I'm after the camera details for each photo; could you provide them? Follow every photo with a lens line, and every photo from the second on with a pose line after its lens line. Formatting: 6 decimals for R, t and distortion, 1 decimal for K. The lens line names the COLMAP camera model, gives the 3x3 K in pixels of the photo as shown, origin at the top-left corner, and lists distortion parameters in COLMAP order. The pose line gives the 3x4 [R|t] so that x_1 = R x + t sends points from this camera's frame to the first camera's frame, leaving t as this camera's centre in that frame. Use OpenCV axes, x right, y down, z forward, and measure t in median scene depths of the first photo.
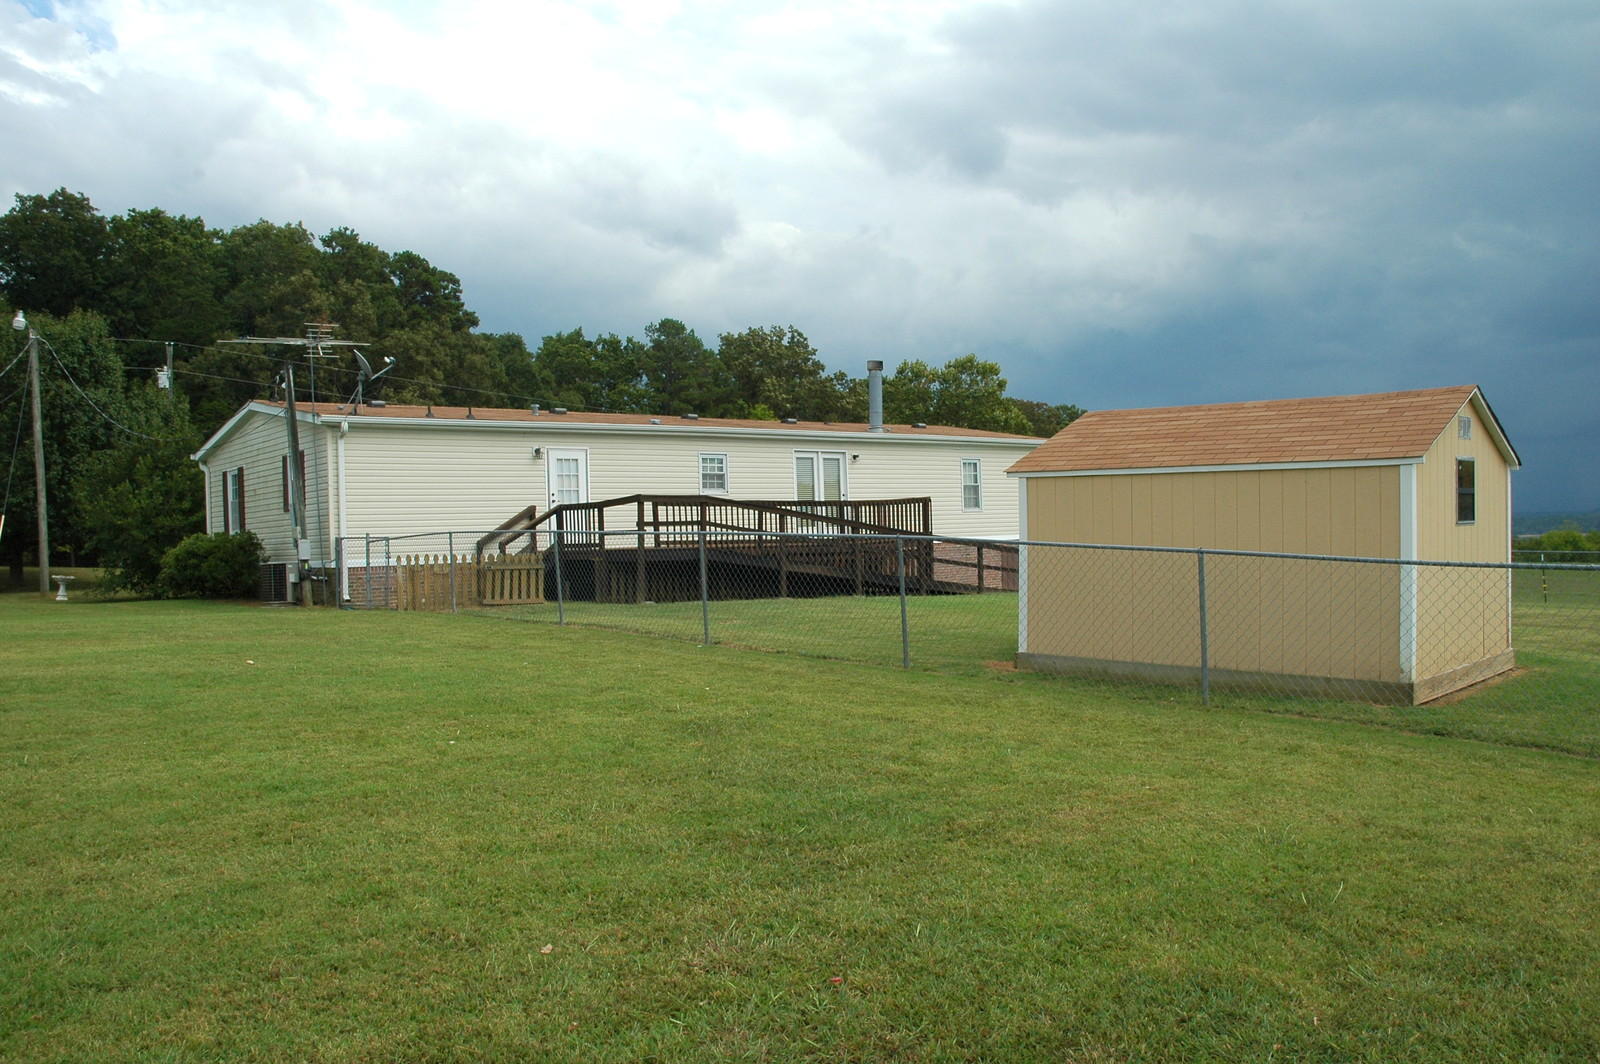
lens RADIAL K [[1250.4, 0, 800.0], [0, 1250.4, 532.0], [0, 0, 1]] dist [-0.173849, 0.162909]
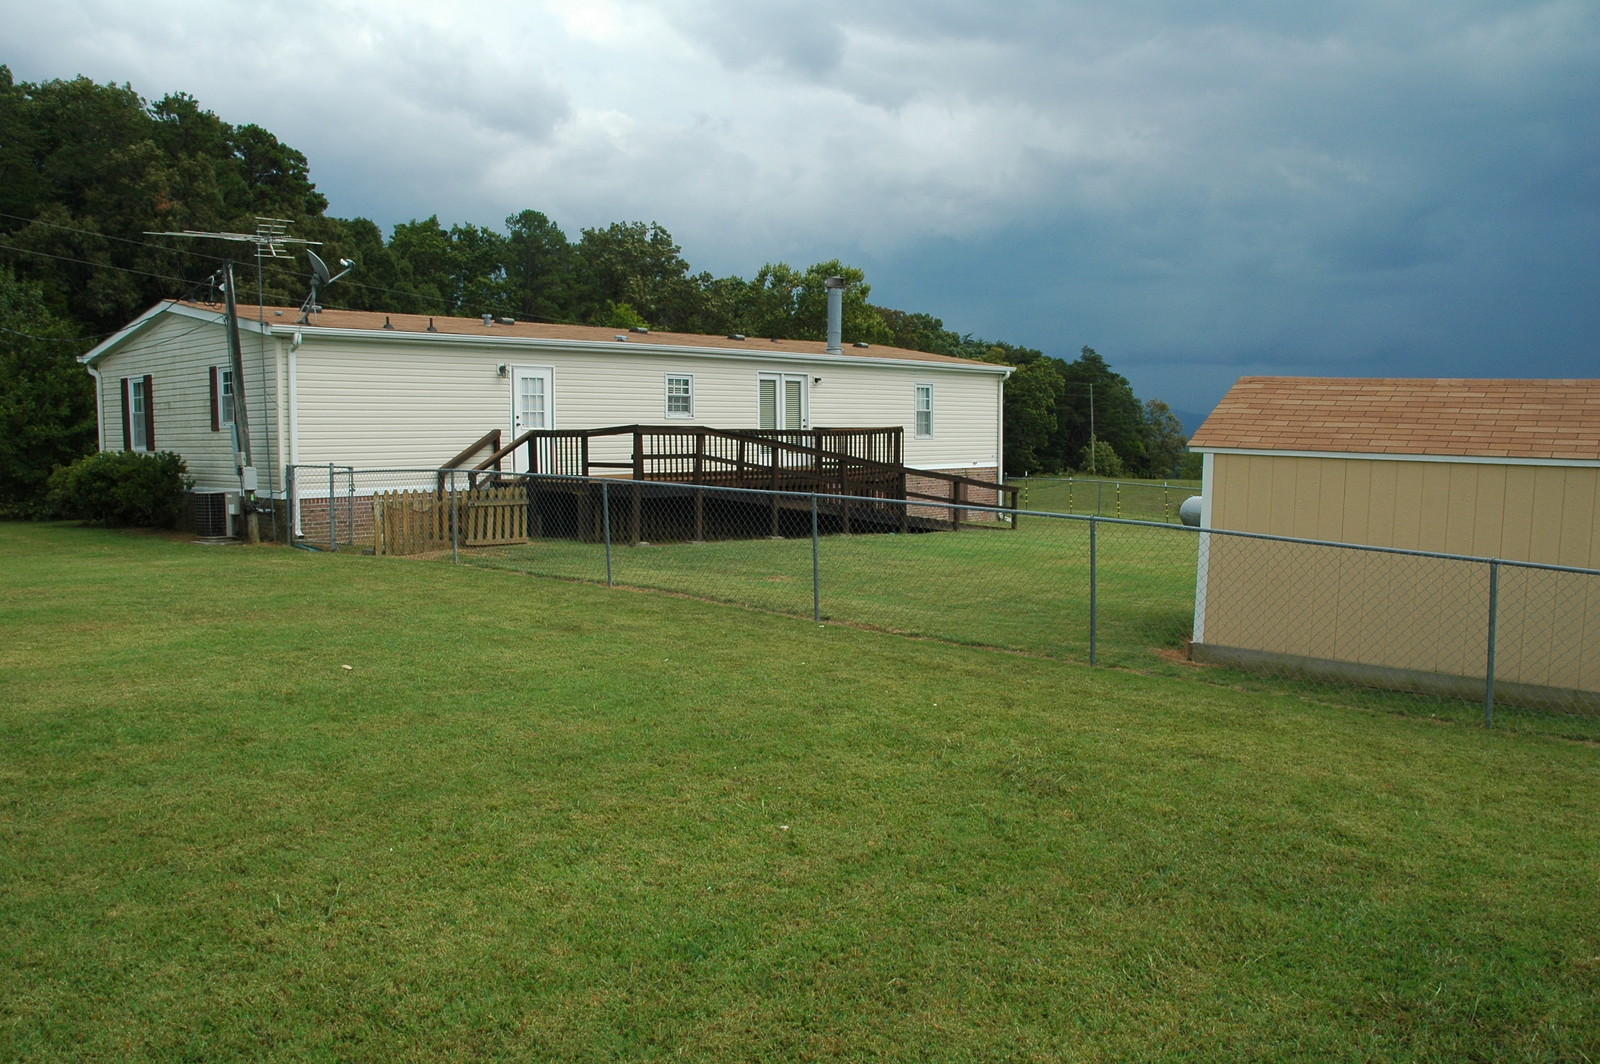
lens RADIAL K [[1250.4, 0, 800.0], [0, 1250.4, 532.0], [0, 0, 1]] dist [-0.173849, 0.162909]
pose [[0.989915, 0.017735, 0.140547, -0.107658], [-0.029112, 0.996425, 0.079313, -0.021702], [-0.138638, -0.082605, 0.986892, 0.065436]]
